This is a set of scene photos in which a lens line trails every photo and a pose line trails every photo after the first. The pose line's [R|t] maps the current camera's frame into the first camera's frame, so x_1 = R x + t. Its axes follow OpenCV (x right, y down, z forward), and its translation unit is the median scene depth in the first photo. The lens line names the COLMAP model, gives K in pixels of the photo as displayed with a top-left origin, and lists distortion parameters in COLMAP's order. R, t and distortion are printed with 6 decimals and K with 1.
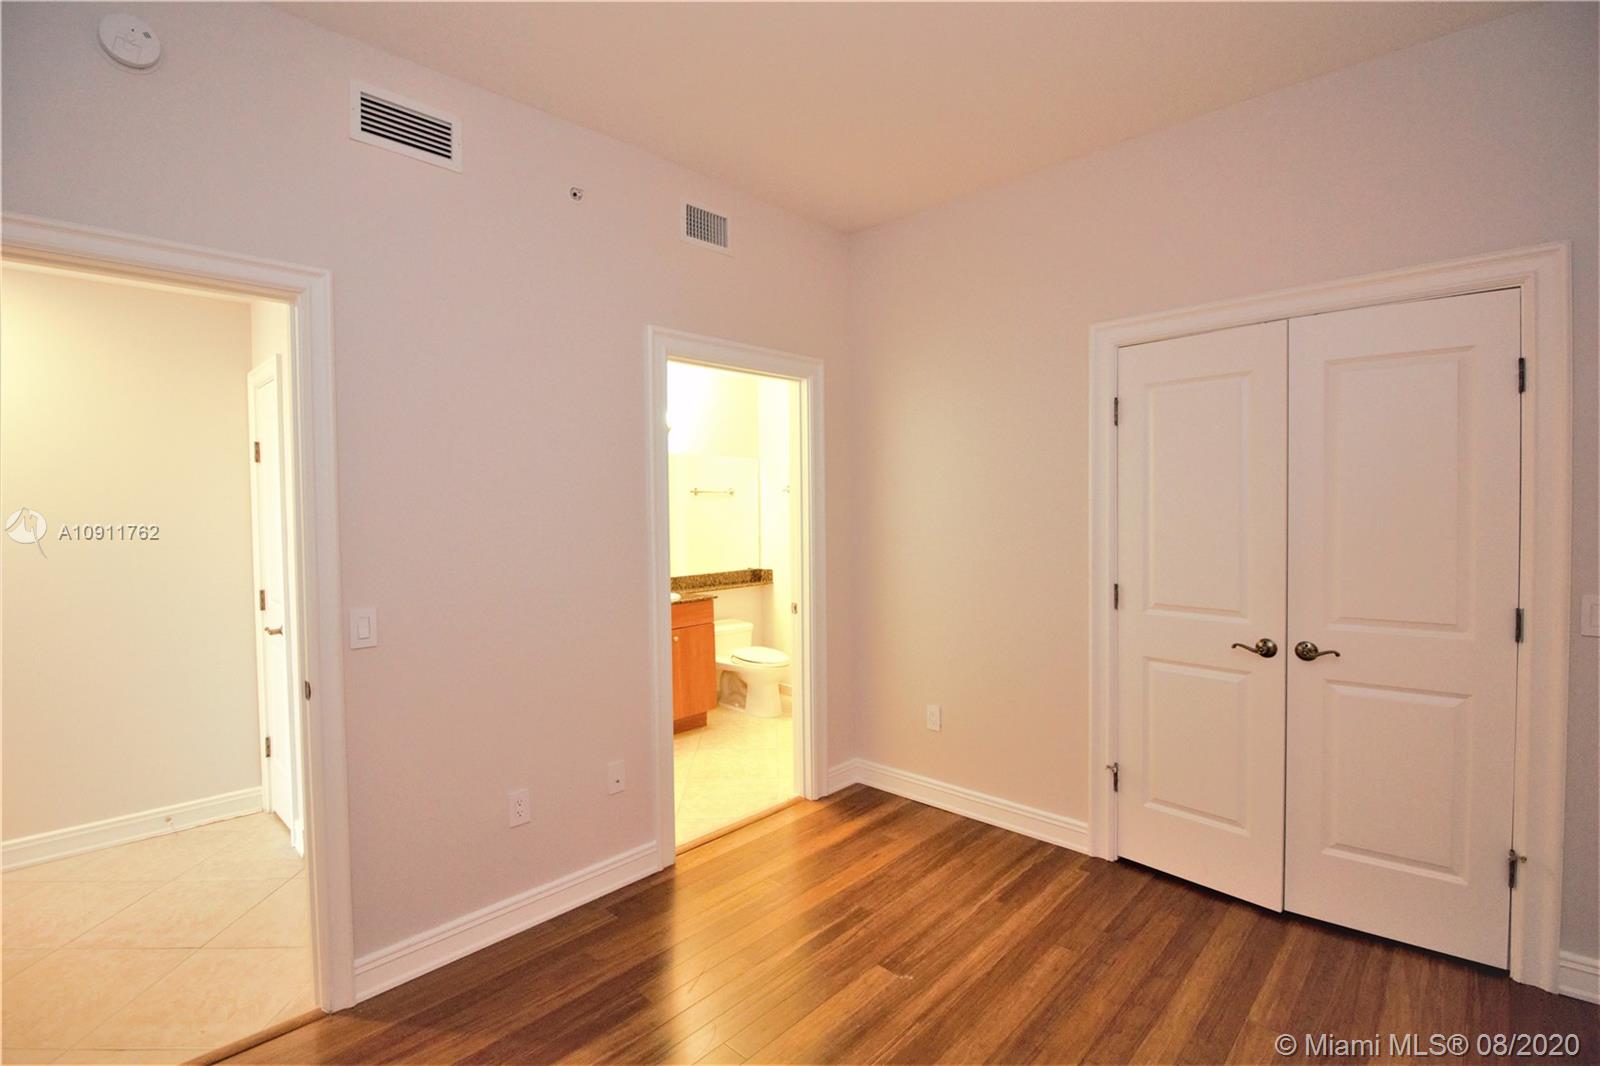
lens RADIAL K [[741.7, 0, 800.0], [0, 741.7, 533.0], [0, 0, 1]] dist [-0.000129, -0.014829]
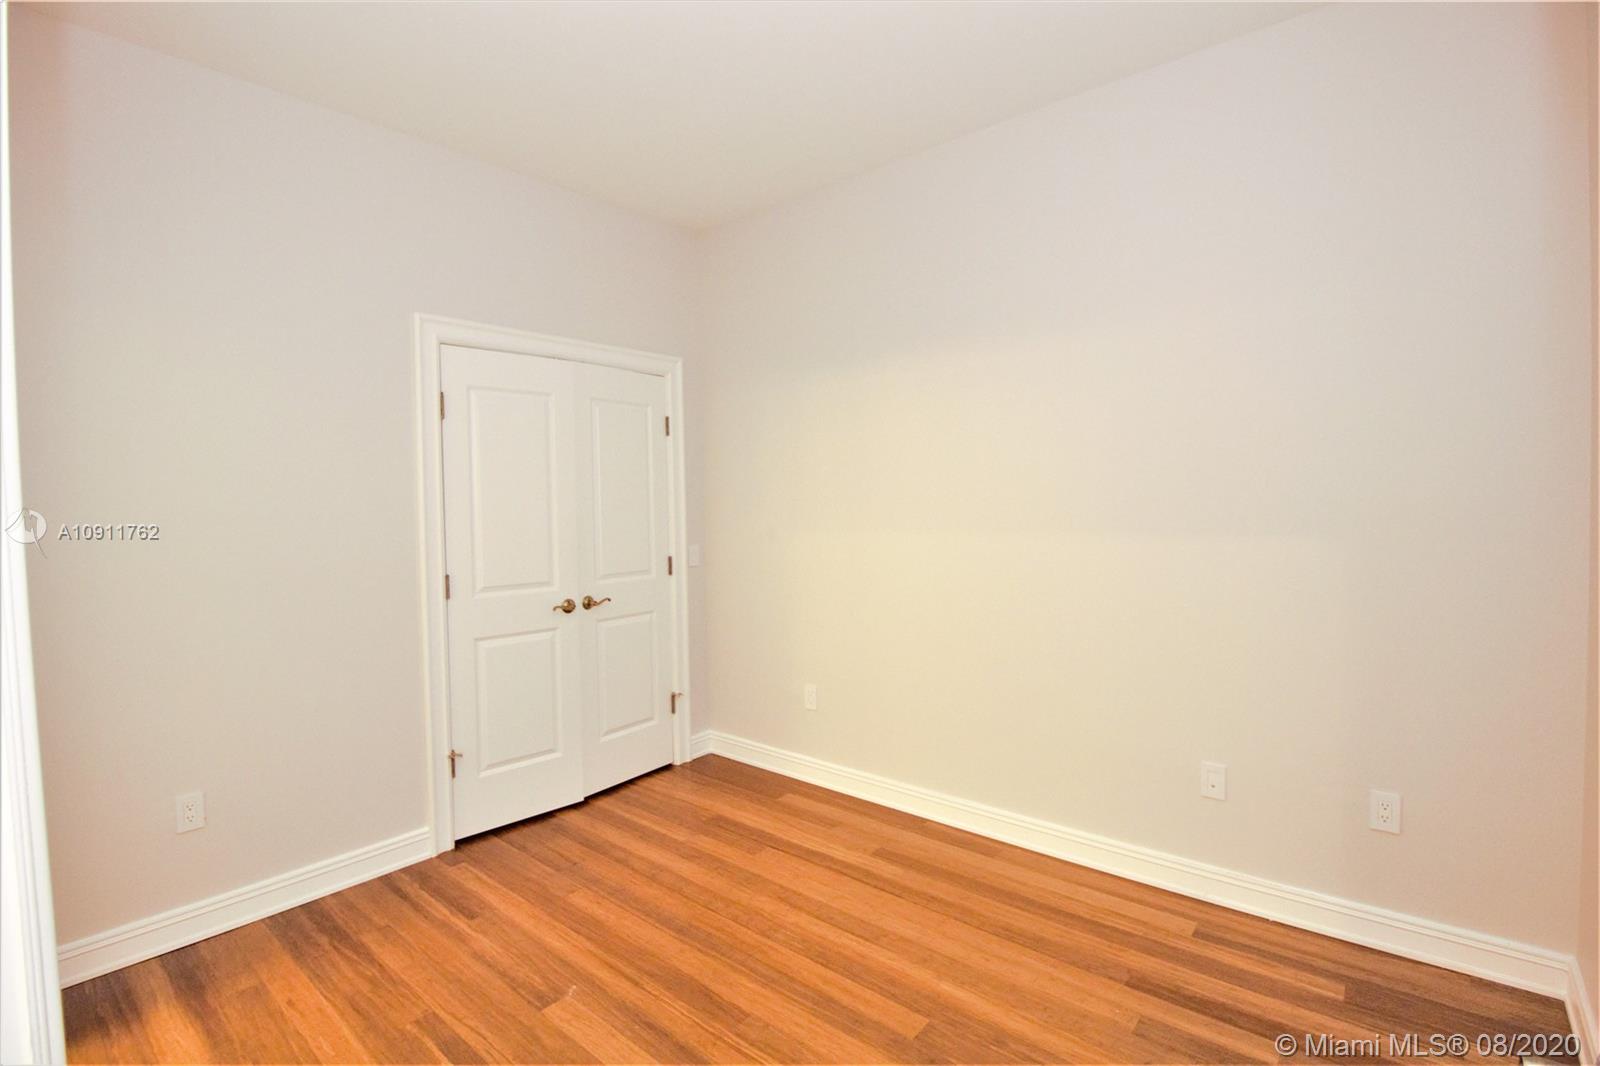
lens RADIAL K [[741.7, 0, 800.0], [0, 741.7, 533.0], [0, 0, 1]] dist [-0.000129, -0.014829]
pose [[-0.055615, -0.028509, 0.998045, -0.694174], [0.053039, 0.998097, 0.031466, 0.005592], [-0.997043, 0.054685, -0.053997, 0.638477]]
